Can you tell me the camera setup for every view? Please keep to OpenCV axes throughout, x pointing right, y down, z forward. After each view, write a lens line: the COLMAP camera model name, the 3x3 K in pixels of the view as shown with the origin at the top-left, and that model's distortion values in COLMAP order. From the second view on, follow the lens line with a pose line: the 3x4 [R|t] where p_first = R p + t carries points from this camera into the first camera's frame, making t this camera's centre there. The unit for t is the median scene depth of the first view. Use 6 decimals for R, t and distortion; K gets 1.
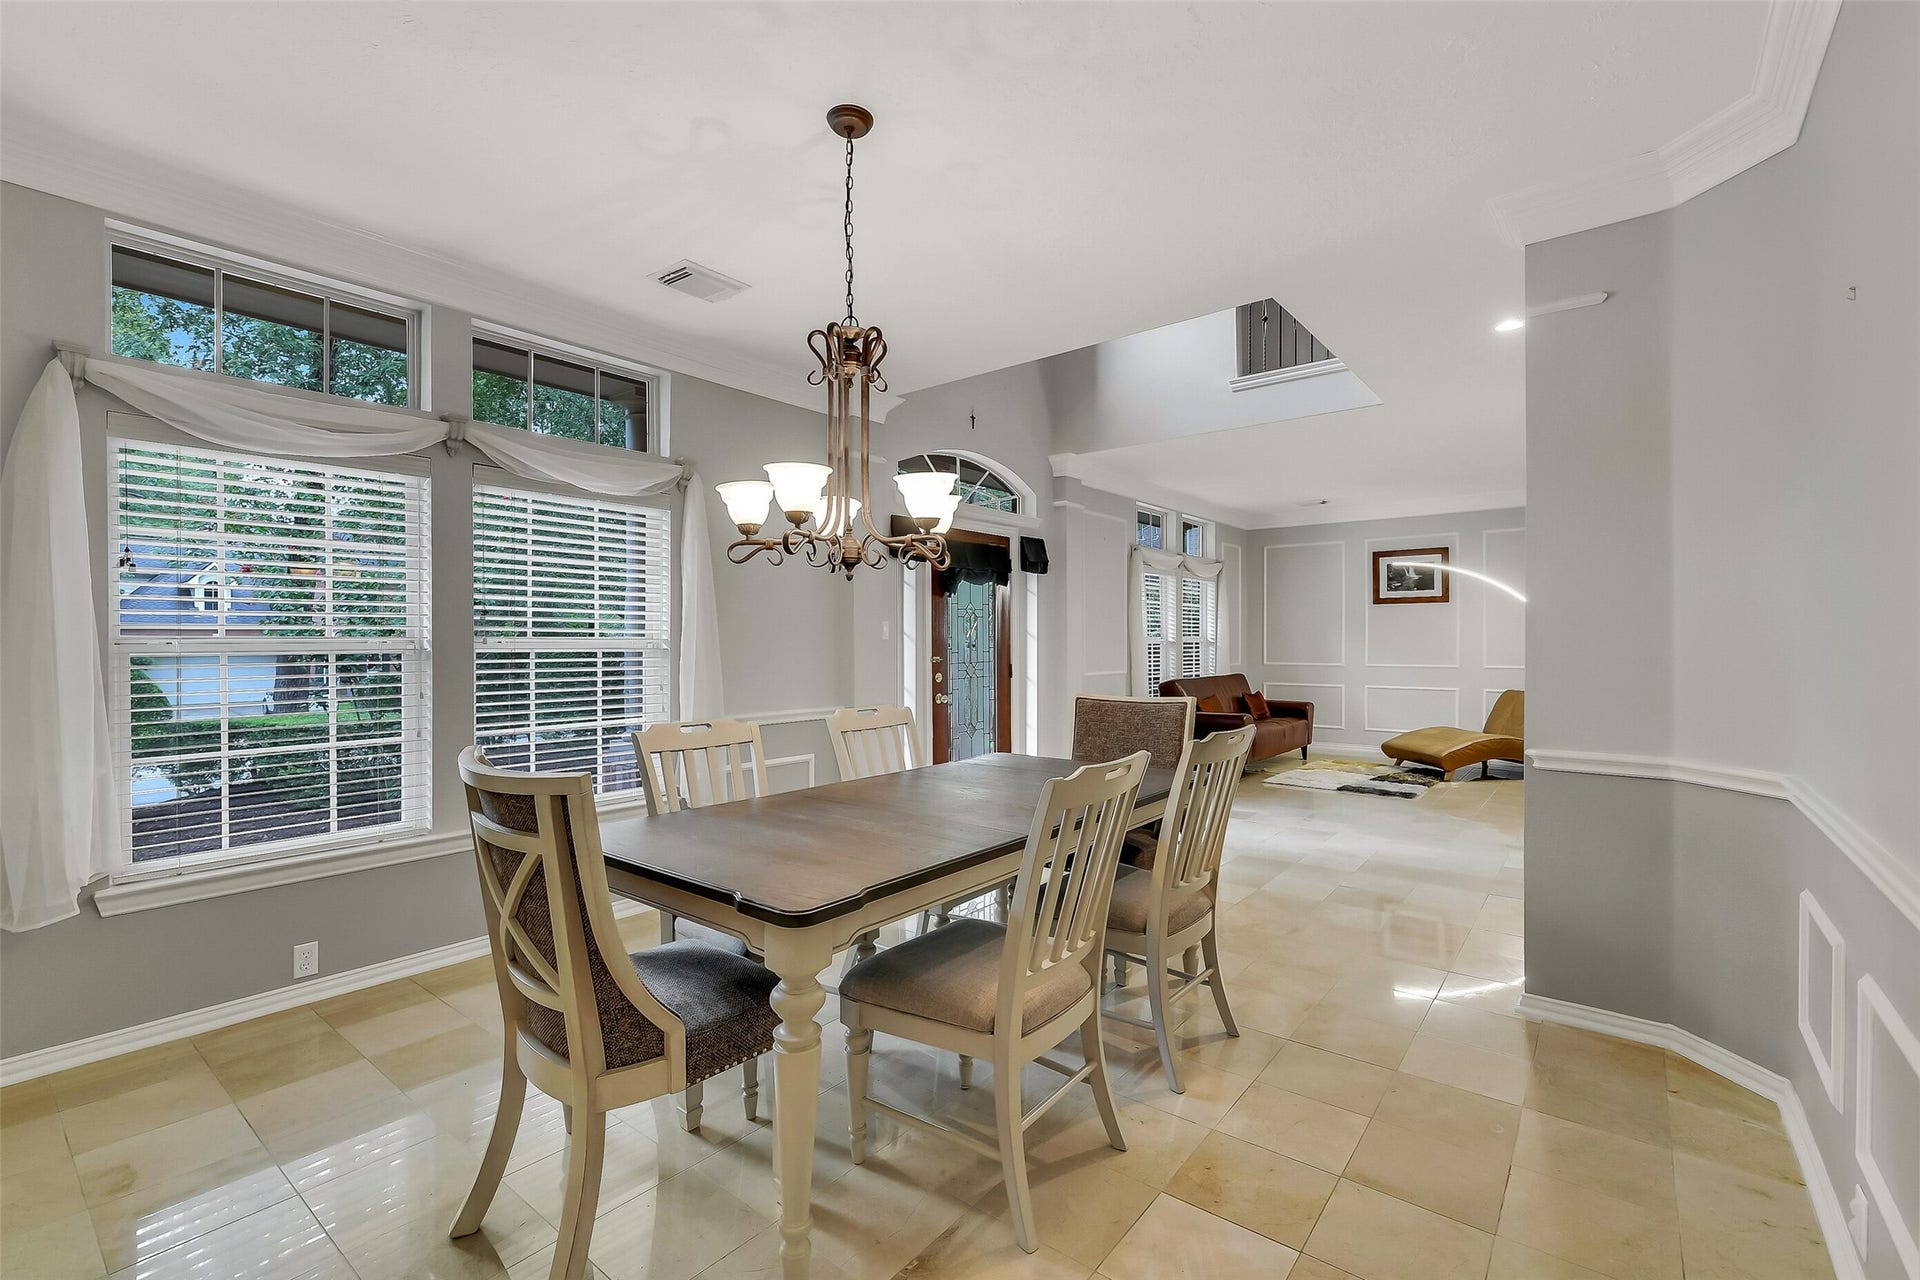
lens RADIAL K [[835.2, 0, 947.4], [0, 835.2, 637.8], [0, 0, 1]] dist [0.004171, -0.000112]
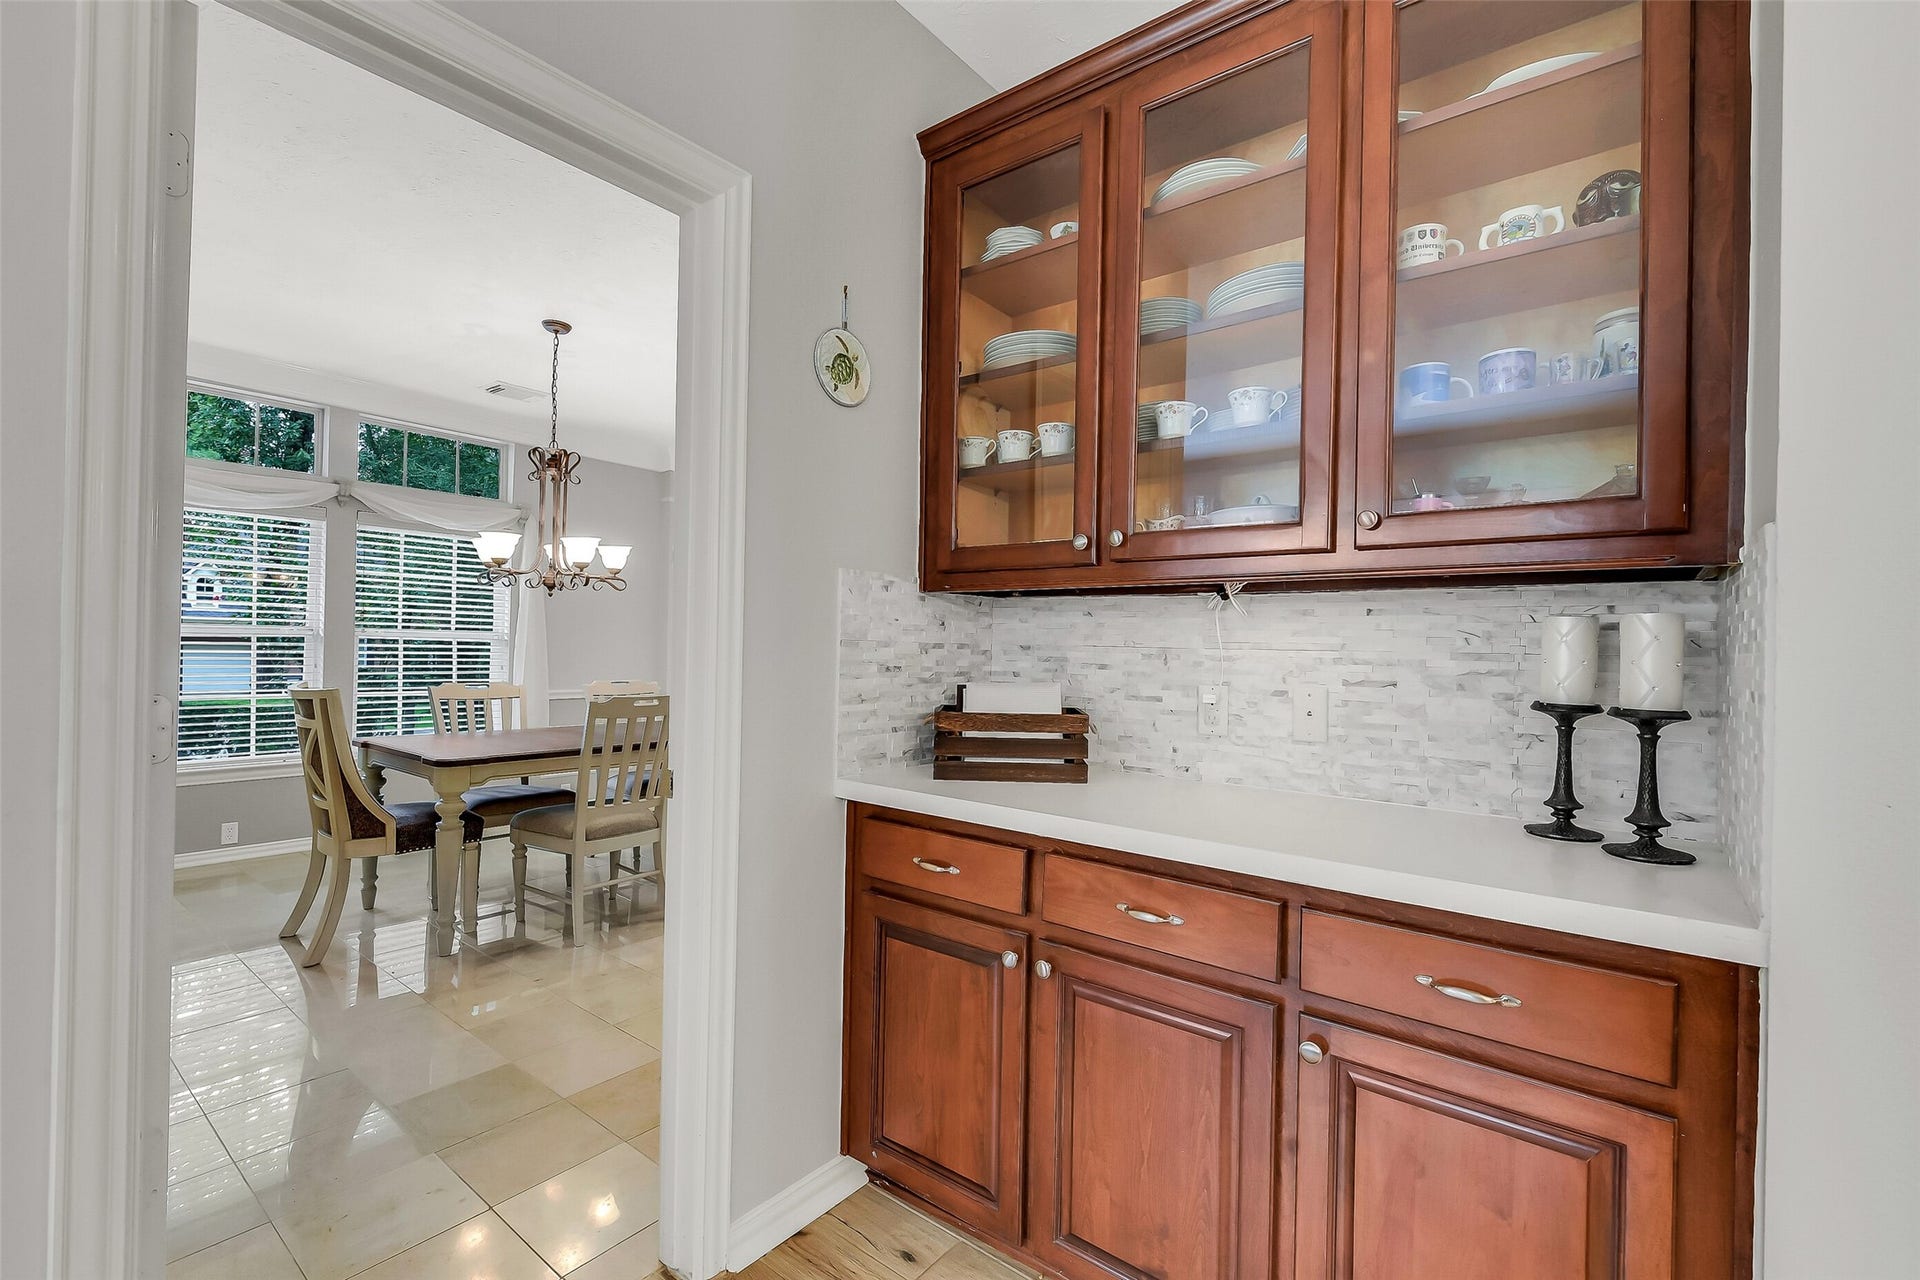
lens RADIAL K [[835.2, 0, 953.7], [0, 835.2, 637.3], [0, 0, 1]] dist [0.004171, -0.000112]
pose [[0.999822, 0.017380, 0.007287, 0.426504], [-0.017310, 0.999804, -0.009609, 0.009711], [-0.007453, 0.009481, 0.999927, -0.431992]]
